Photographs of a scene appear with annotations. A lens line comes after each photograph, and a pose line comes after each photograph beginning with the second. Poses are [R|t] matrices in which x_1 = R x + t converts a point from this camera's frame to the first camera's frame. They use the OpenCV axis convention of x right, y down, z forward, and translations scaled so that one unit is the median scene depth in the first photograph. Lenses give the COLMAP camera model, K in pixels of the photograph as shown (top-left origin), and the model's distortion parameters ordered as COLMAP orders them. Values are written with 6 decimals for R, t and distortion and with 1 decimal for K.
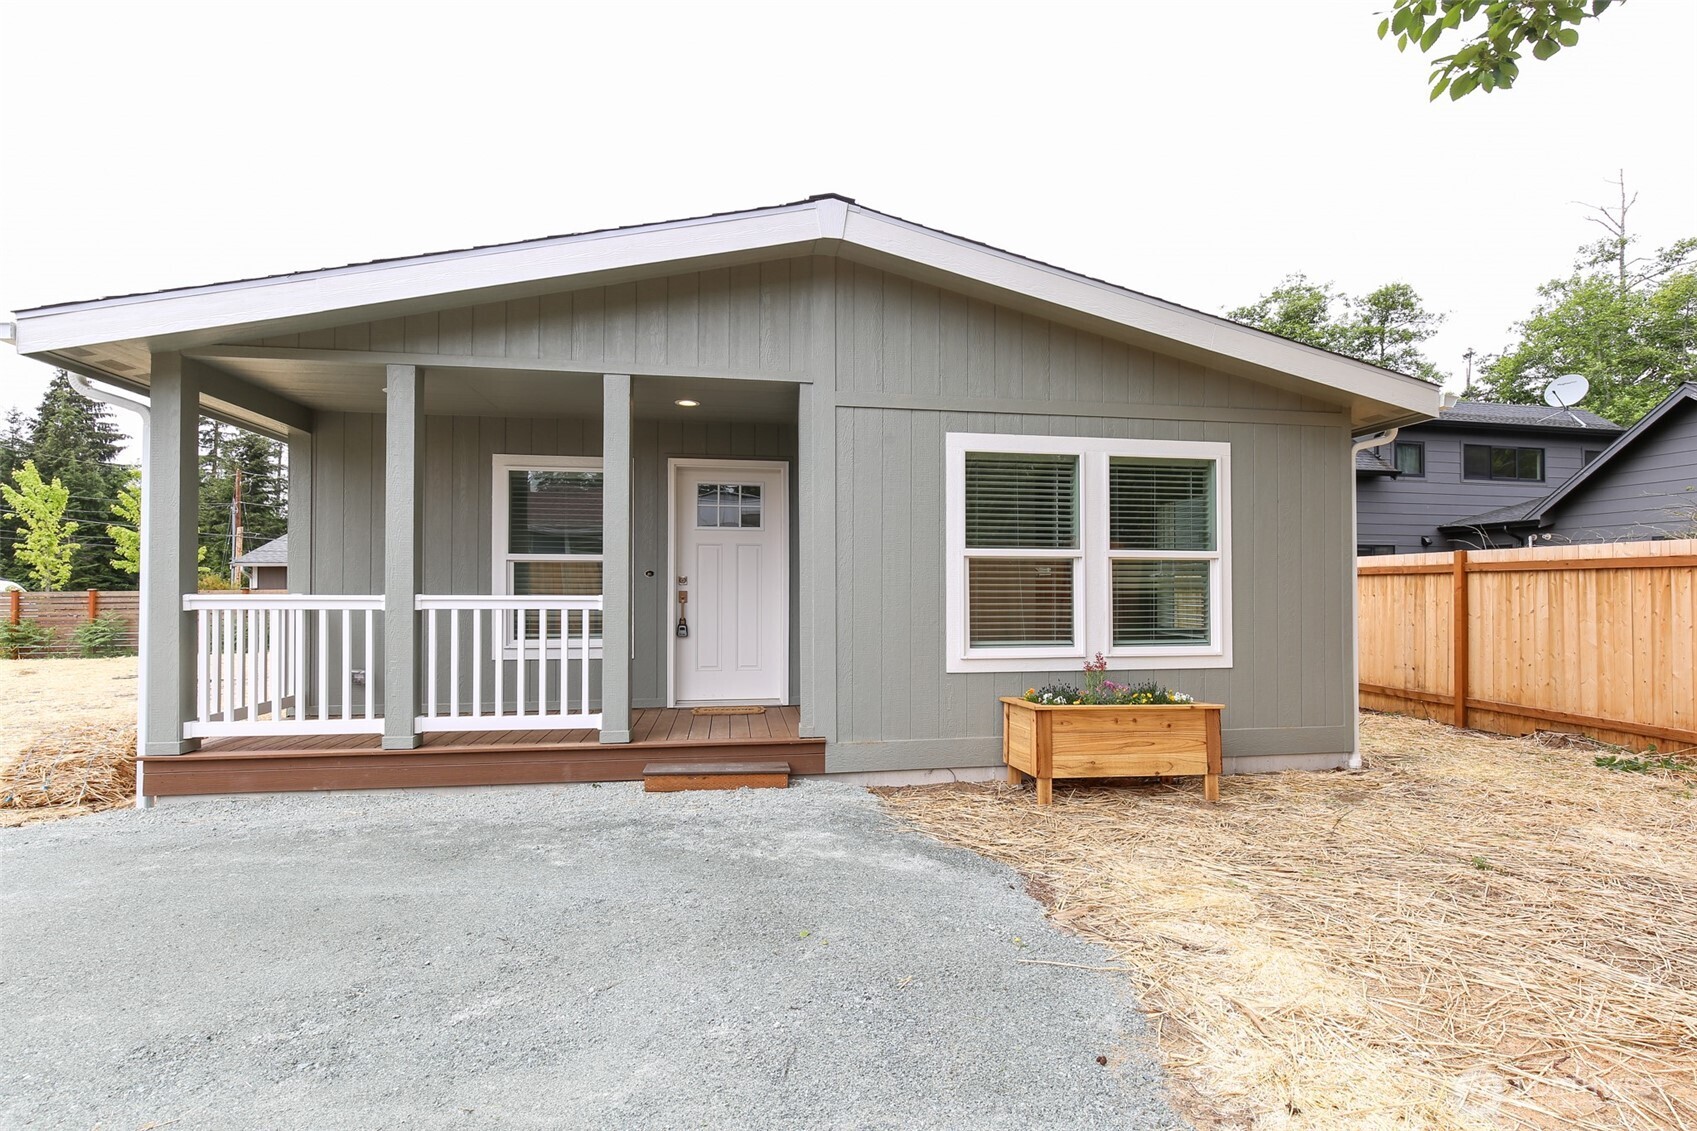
lens RADIAL K [[775.9, 0, 849.7], [0, 775.9, 572.4], [0, 0, 1]] dist [-0.004211, -0.000551]
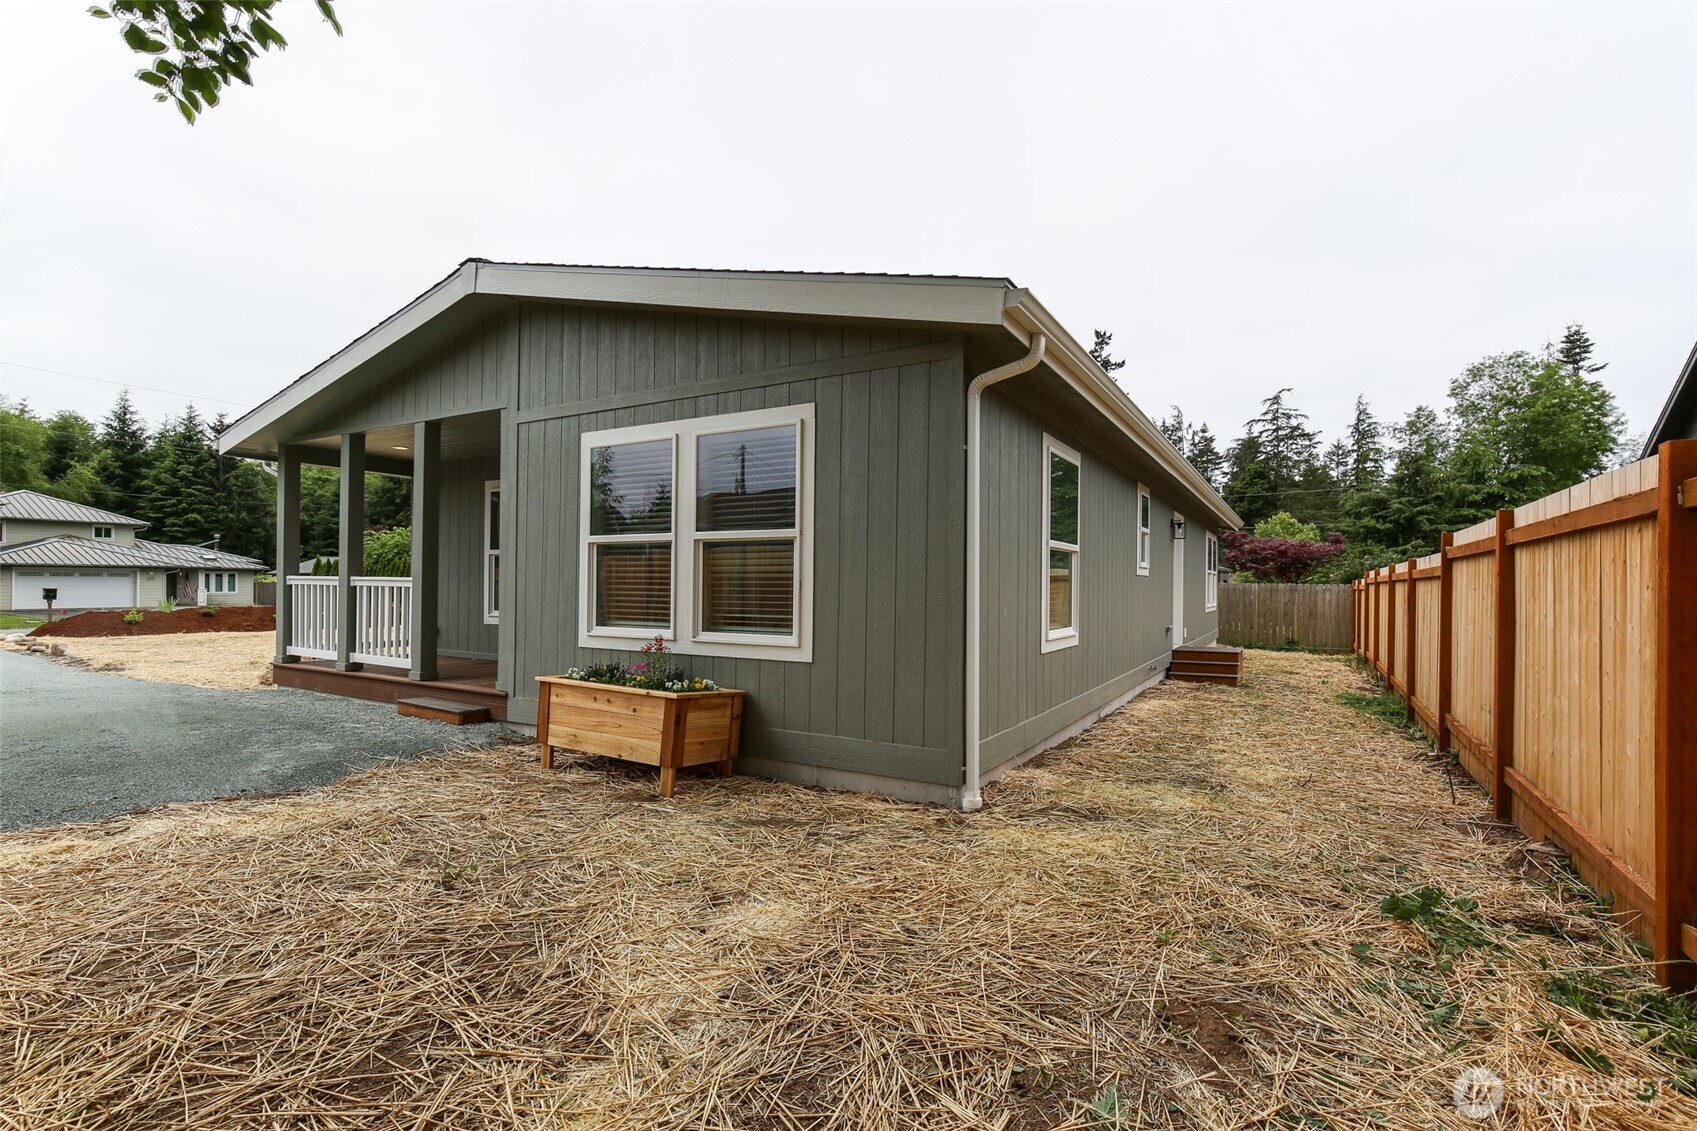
lens RADIAL K [[775.9, 0, 849.7], [0, 775.9, 572.4], [0, 0, 1]] dist [-0.004211, -0.000551]
pose [[0.771968, -0.002738, -0.635655, 1.136946], [0.007237, 0.999964, 0.004482, 0.018757], [0.635620, -0.008060, 0.771960, 0.377828]]
